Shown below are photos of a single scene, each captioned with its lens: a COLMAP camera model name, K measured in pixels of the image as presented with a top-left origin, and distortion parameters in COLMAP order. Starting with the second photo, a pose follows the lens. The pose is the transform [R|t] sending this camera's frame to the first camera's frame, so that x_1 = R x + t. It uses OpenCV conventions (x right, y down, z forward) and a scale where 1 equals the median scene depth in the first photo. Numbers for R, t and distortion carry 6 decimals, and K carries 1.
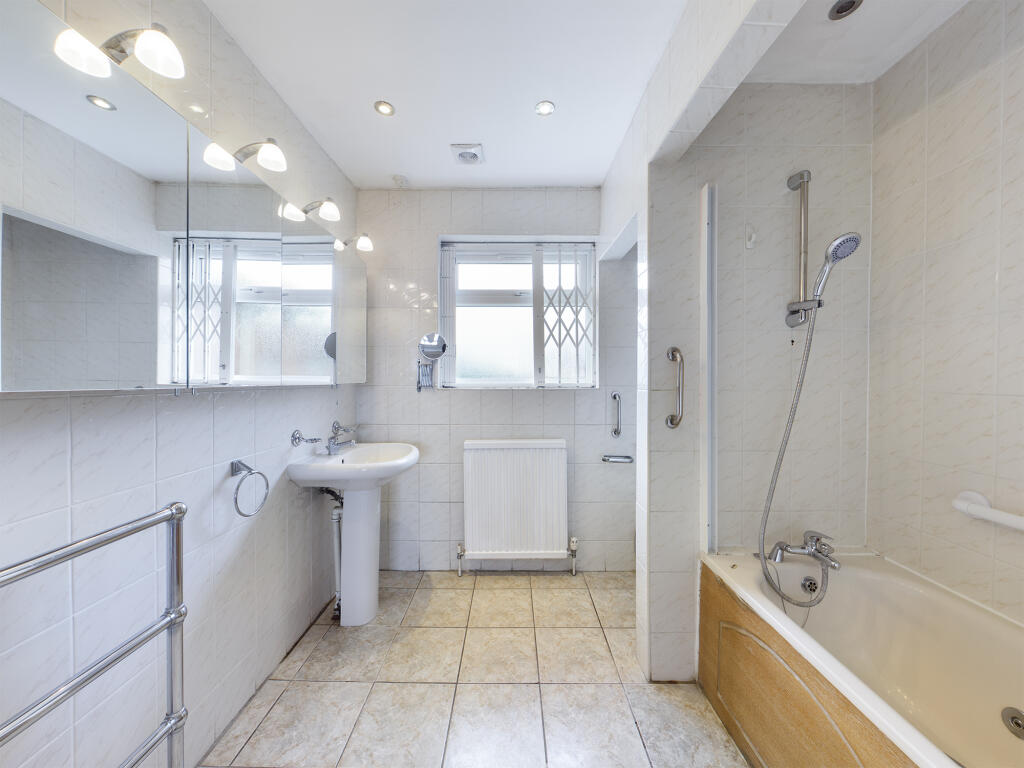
lens RADIAL K [[372.1, 0, 512.3], [0, 372.1, 384.2], [0, 0, 1]] dist [-0.000462, -0.000190]
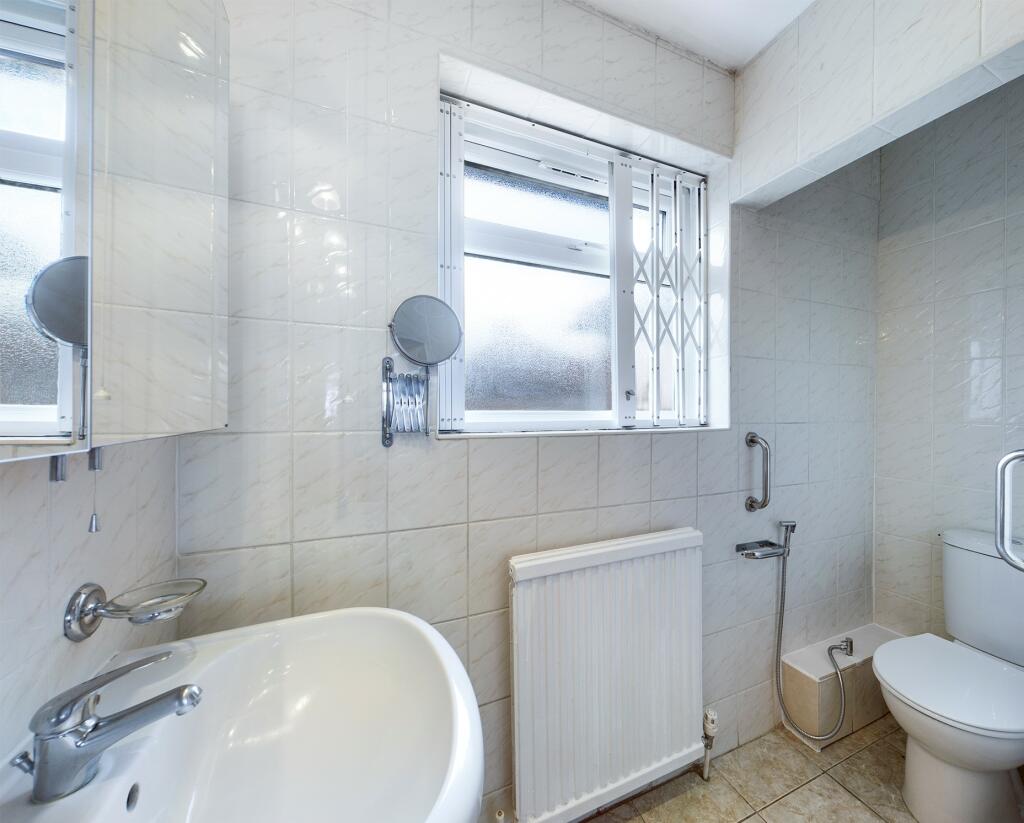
lens RADIAL K [[398.8, 0, 550.4], [0, 398.8, 412.3], [0, 0, 1]] dist [-0.002531, 0.000091]
pose [[0.912382, -0.004123, 0.409319, -0.317094], [0.005544, 0.999982, -0.002283, -0.015747], [-0.409302, 0.004352, 0.912389, 0.666303]]
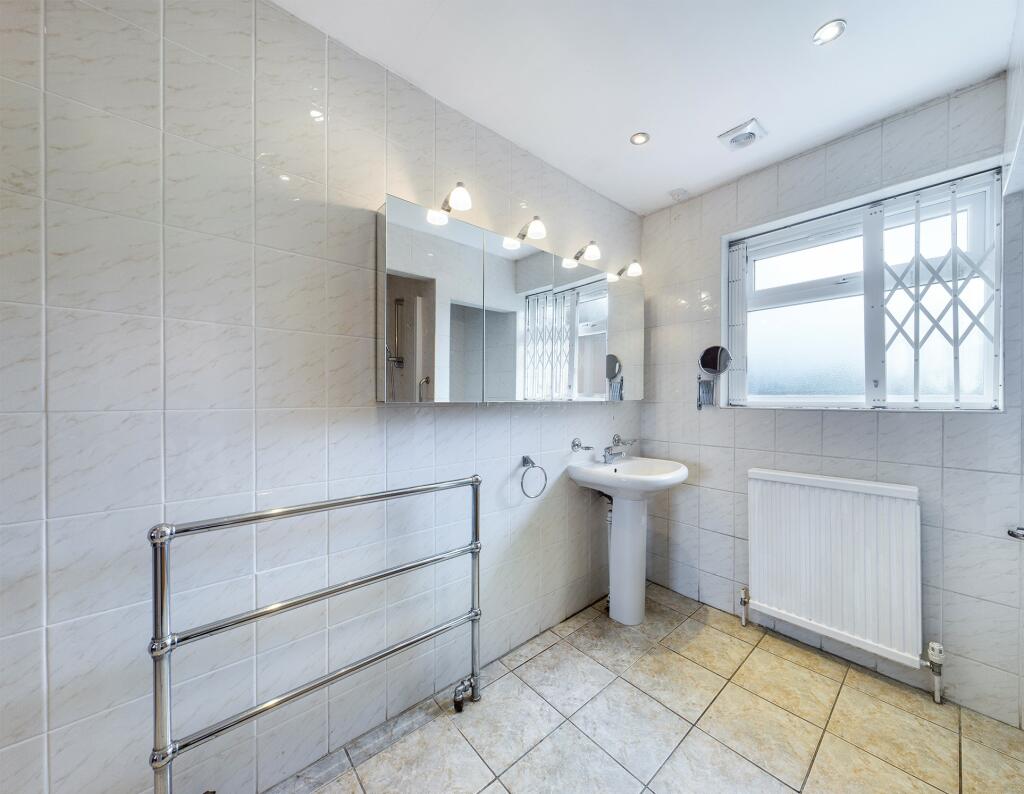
lens RADIAL K [[387.3, 0, 529.1], [0, 387.3, 398.8], [0, 0, 1]] dist [0.002437, -0.000236]
pose [[0.669226, 0.002928, -0.743053, 0.223733], [-0.009282, 0.999947, -0.004420, 0.000920], [0.743001, 0.009855, 0.669218, 0.032369]]
